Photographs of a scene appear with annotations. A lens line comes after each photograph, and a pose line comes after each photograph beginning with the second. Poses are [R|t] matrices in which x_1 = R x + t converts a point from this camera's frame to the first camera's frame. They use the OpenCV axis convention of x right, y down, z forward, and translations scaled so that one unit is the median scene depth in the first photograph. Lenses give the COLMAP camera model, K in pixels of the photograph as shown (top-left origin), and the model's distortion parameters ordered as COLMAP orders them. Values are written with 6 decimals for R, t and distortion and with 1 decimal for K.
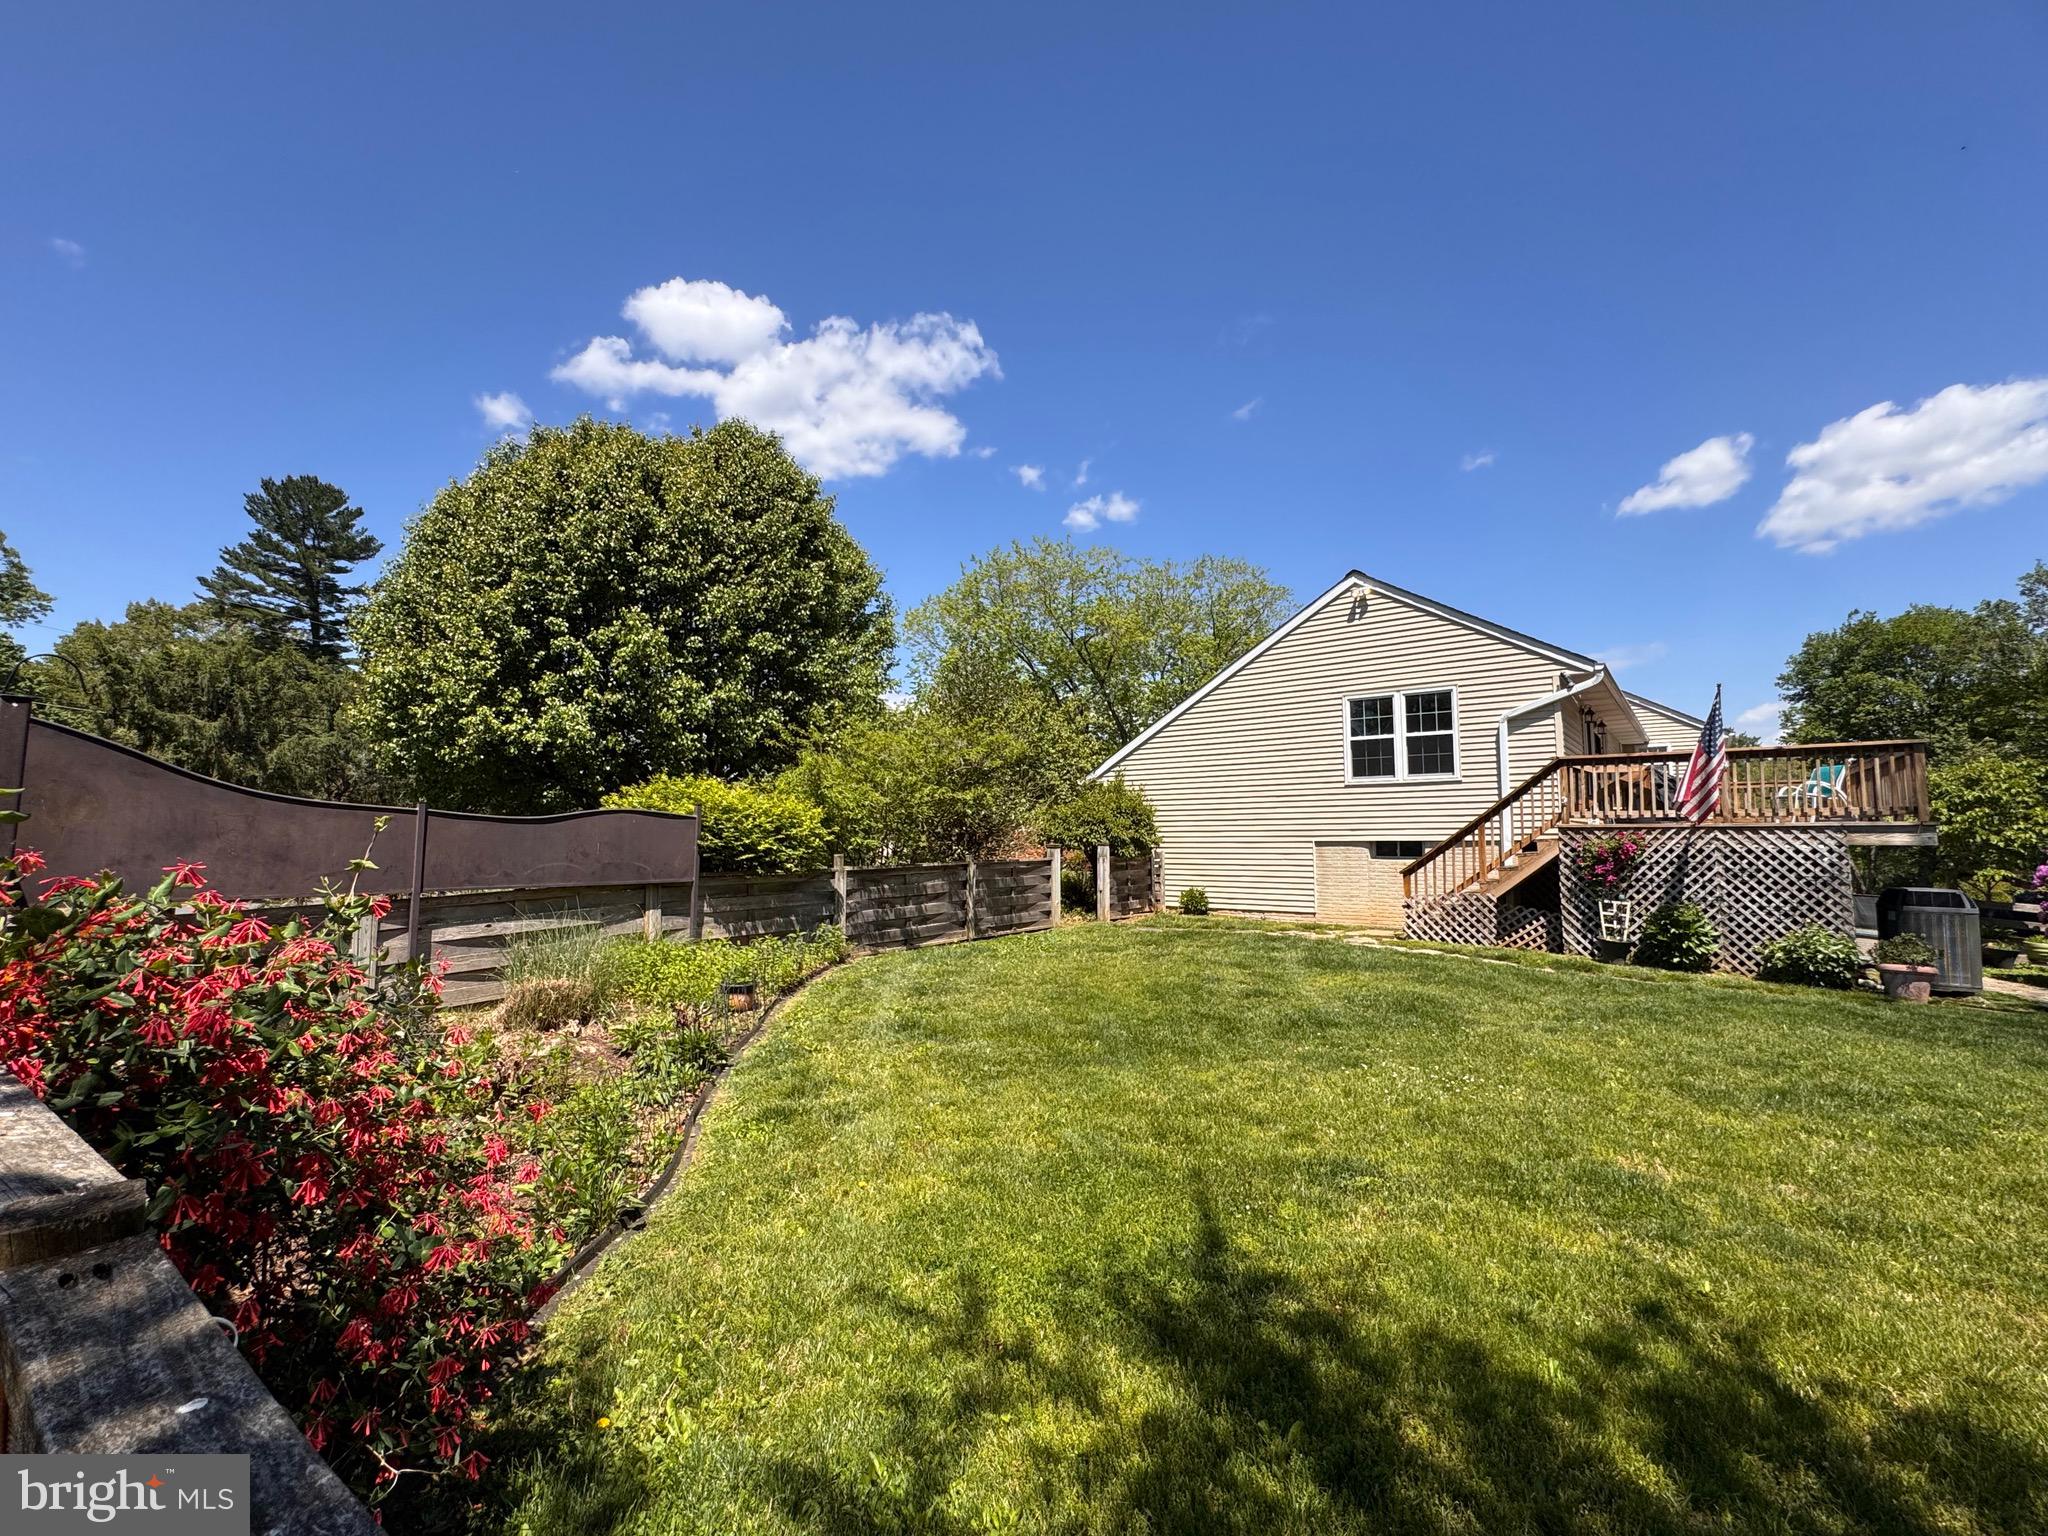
lens RADIAL K [[887.1, 0, 1027.1], [0, 887.1, 782.5], [0, 0, 1]] dist [-0.012659, -0.000420]
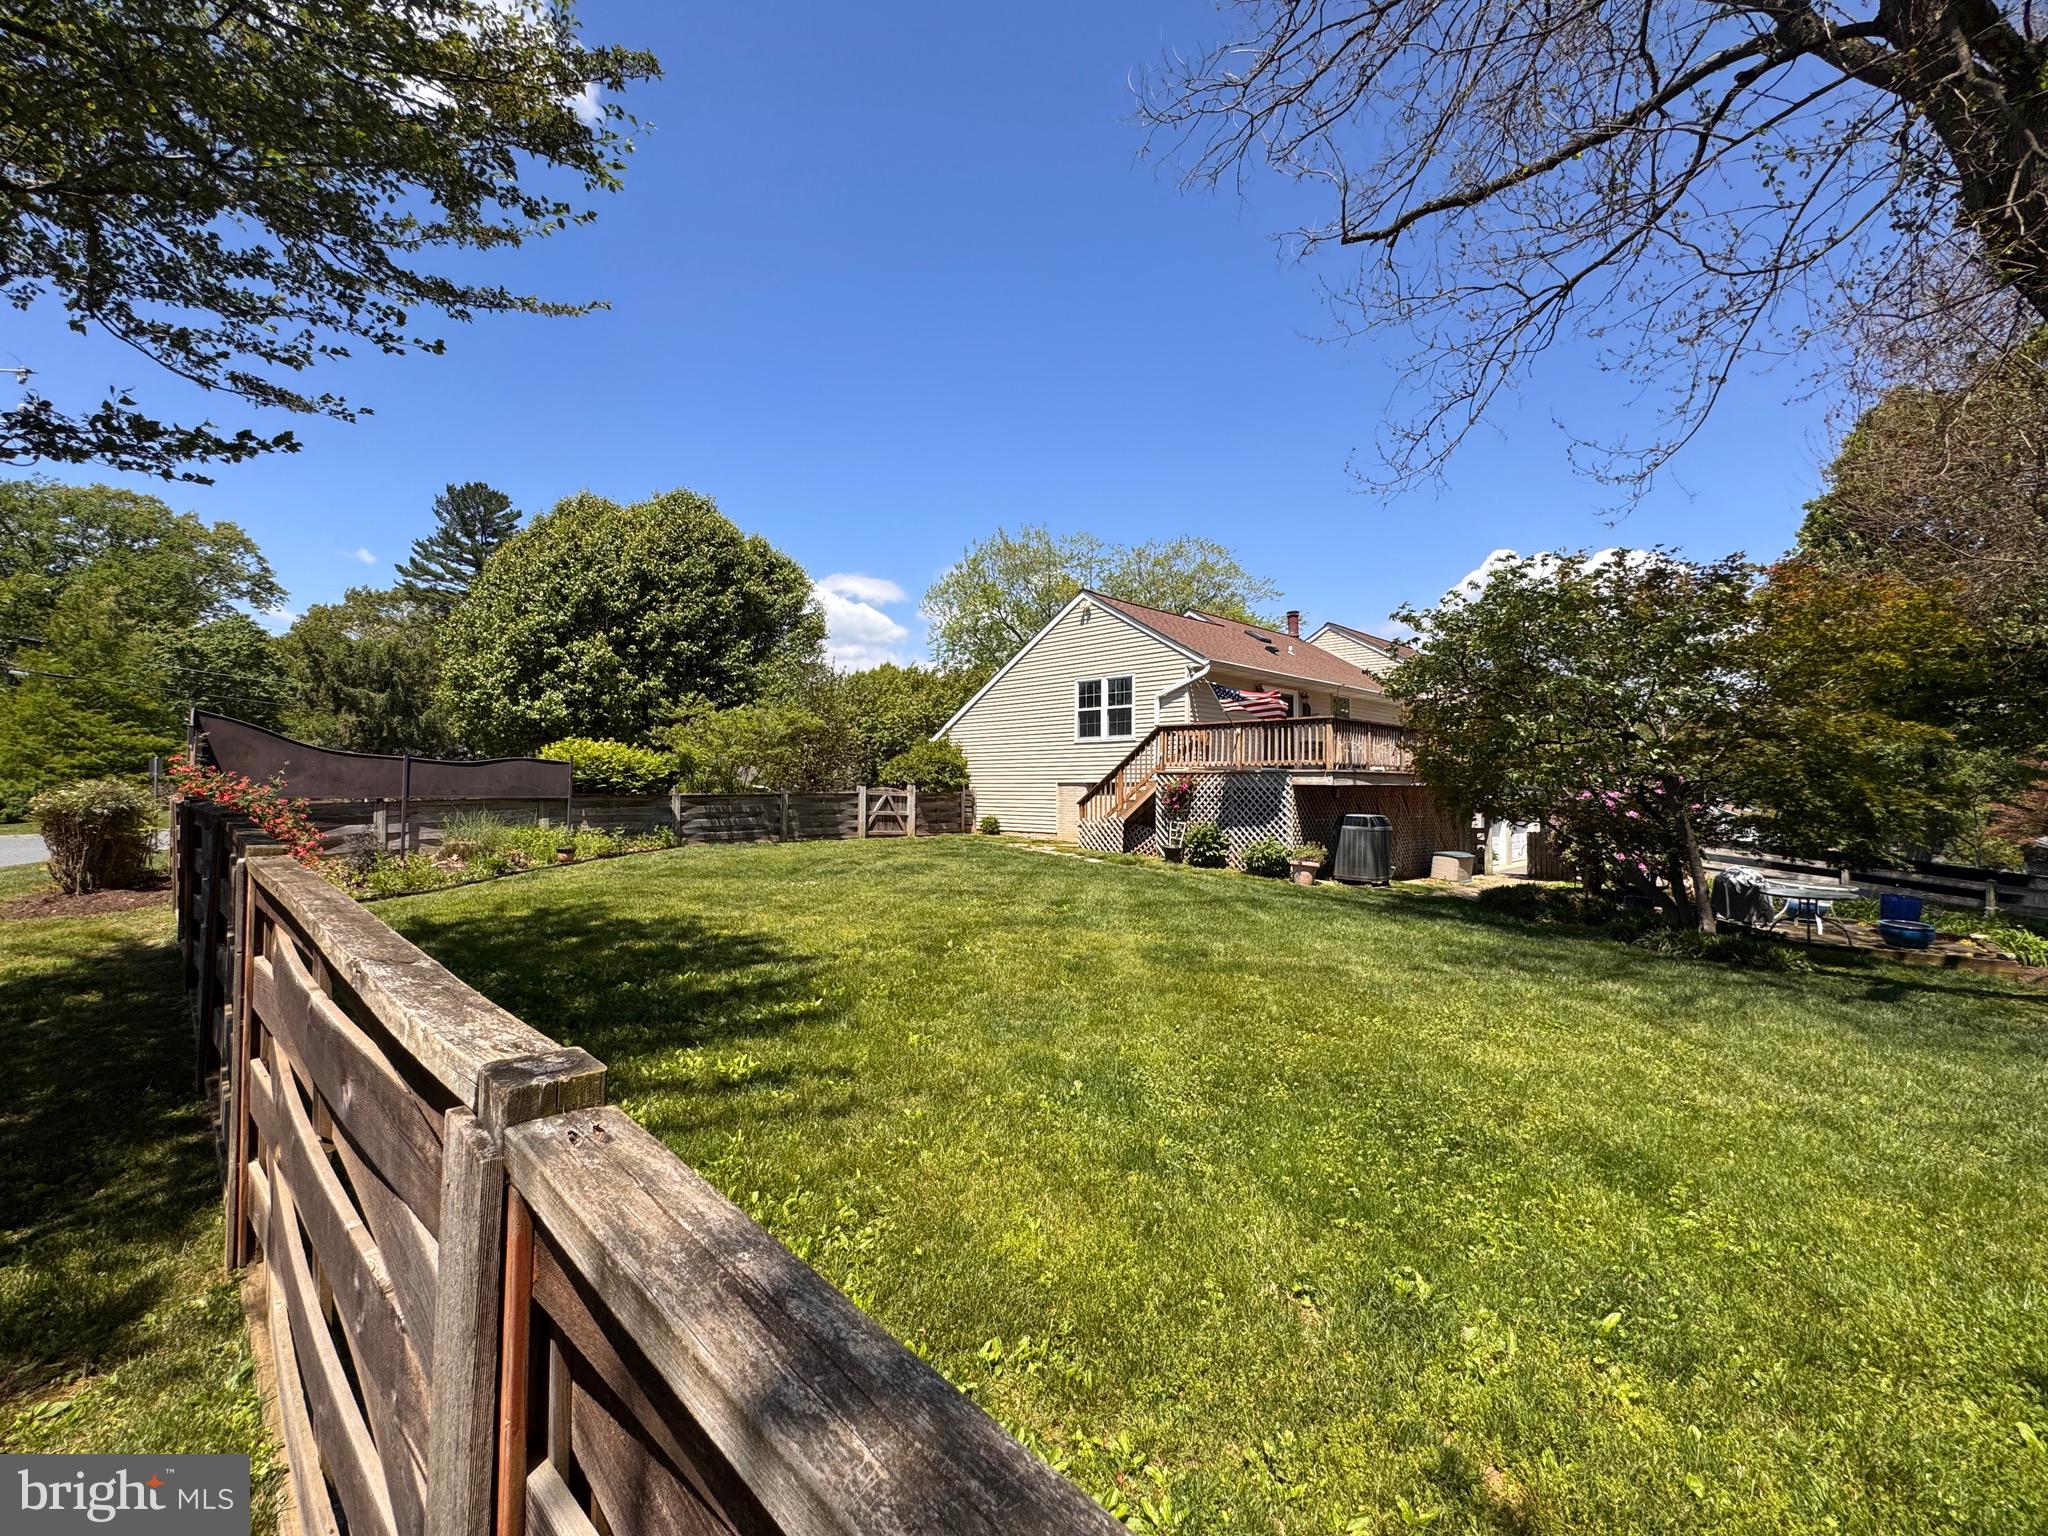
lens RADIAL K [[826.8, 0, 1021.4], [0, 826.8, 759.3], [0, 0, 1]] dist [0.000767, 0.001363]
pose [[0.991984, 0.003862, -0.126303, 0.459893], [-0.000038, 0.999542, 0.030262, -0.011195], [0.126363, -0.030014, 0.991530, -0.330825]]
